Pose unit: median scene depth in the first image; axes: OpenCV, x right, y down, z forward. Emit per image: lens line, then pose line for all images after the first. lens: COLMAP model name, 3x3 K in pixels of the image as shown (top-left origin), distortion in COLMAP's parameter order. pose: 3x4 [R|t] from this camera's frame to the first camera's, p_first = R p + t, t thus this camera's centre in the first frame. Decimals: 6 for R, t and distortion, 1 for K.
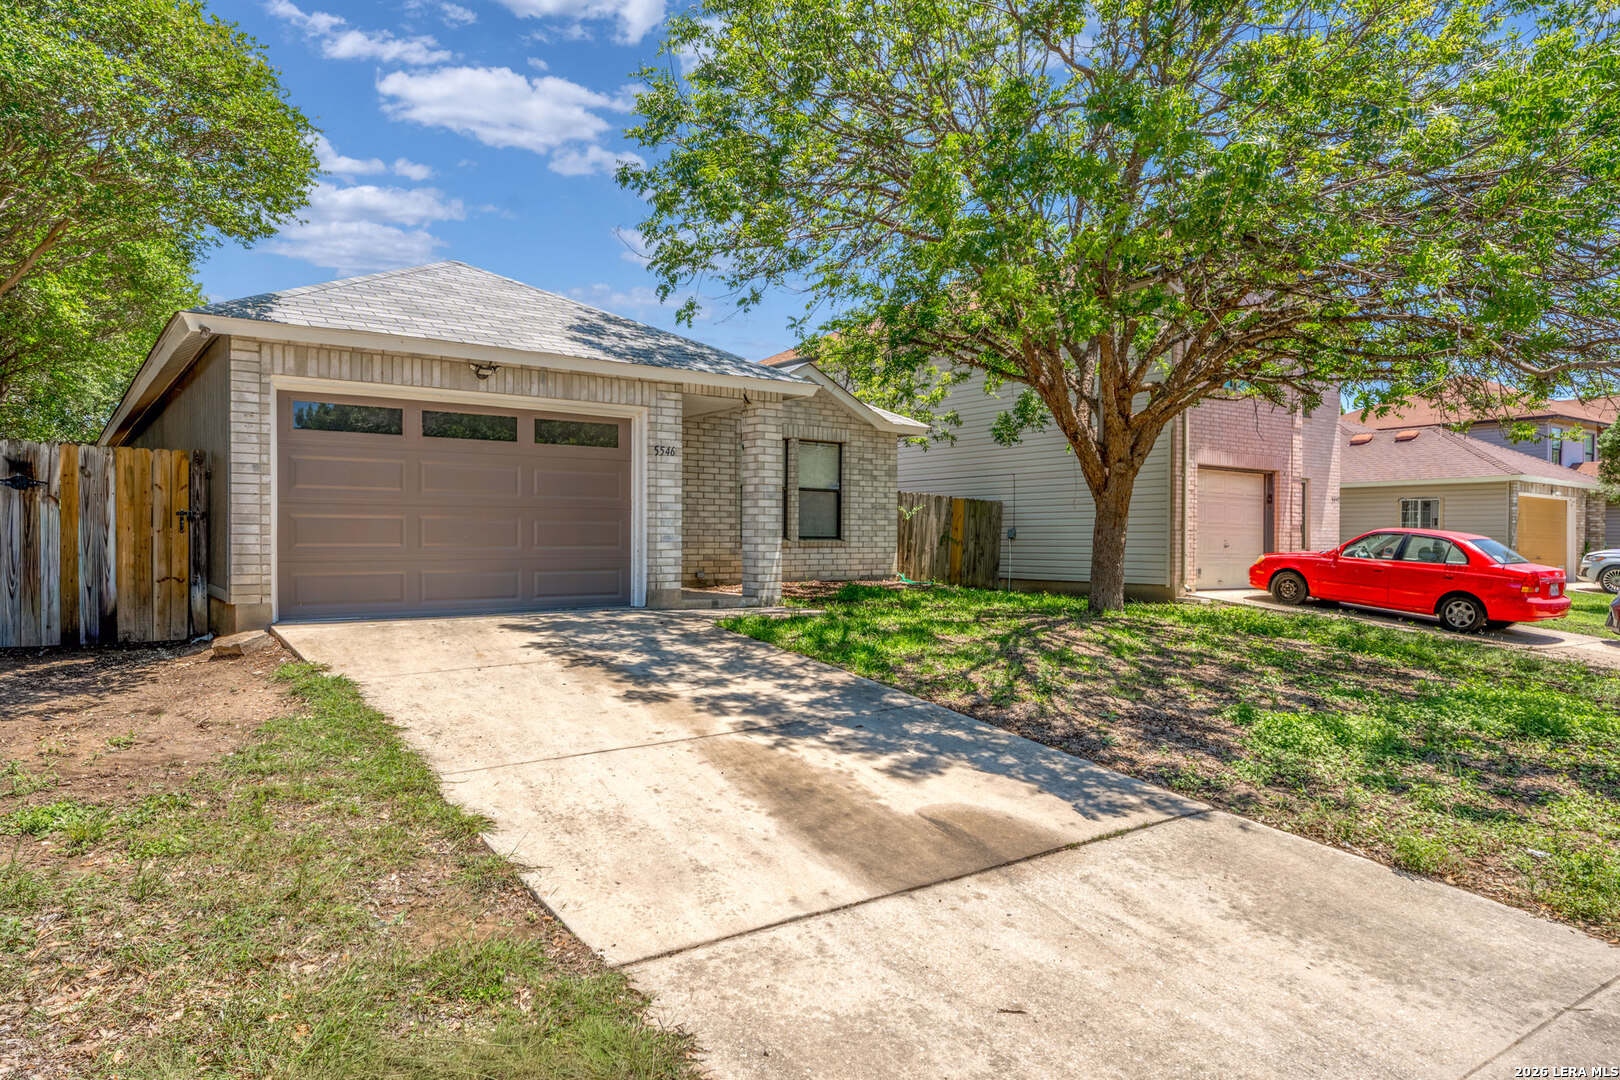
lens RADIAL K [[1035.6, 0, 810.0], [0, 1035.6, 540.0], [0, 0, 1]] dist [-0.000483, -0.000116]
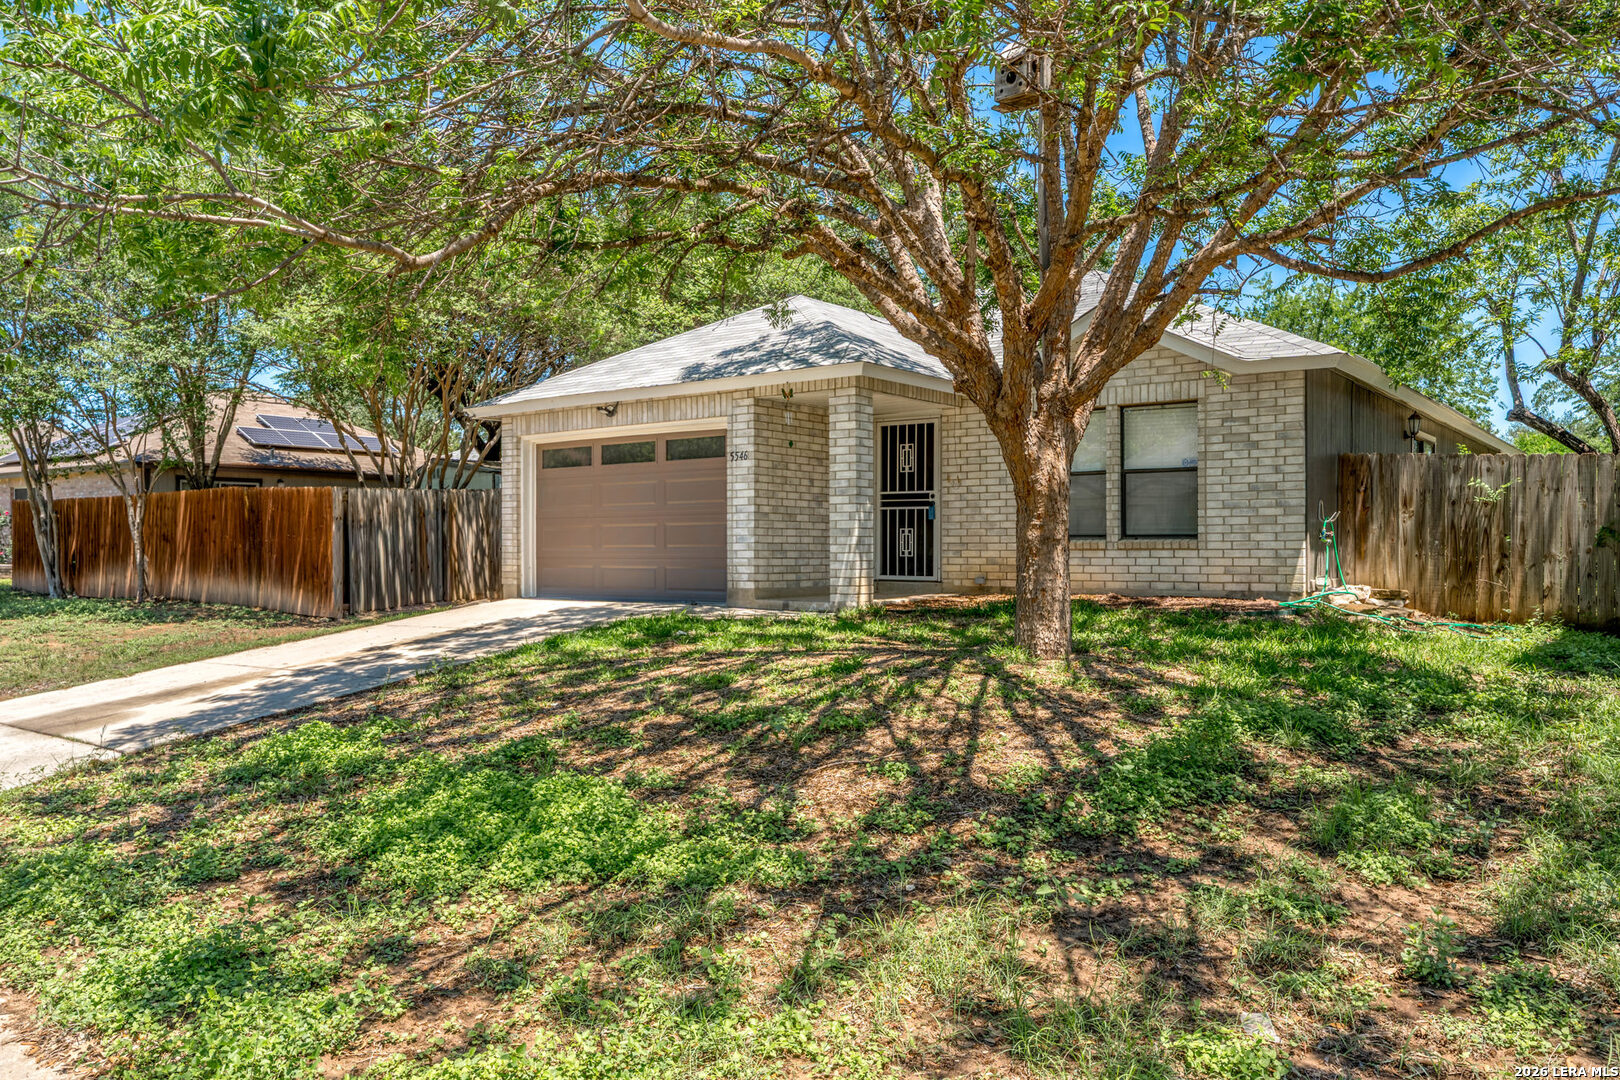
lens RADIAL K [[1156.3, 0, 810.0], [0, 1156.3, 540.0], [0, 0, 1]] dist [0.000705, 0.000192]
pose [[0.266748, -0.007565, -0.963737, 0.995749], [0.004088, 0.999969, -0.006718, 0.007131], [0.963758, -0.002148, 0.266770, 0.749103]]
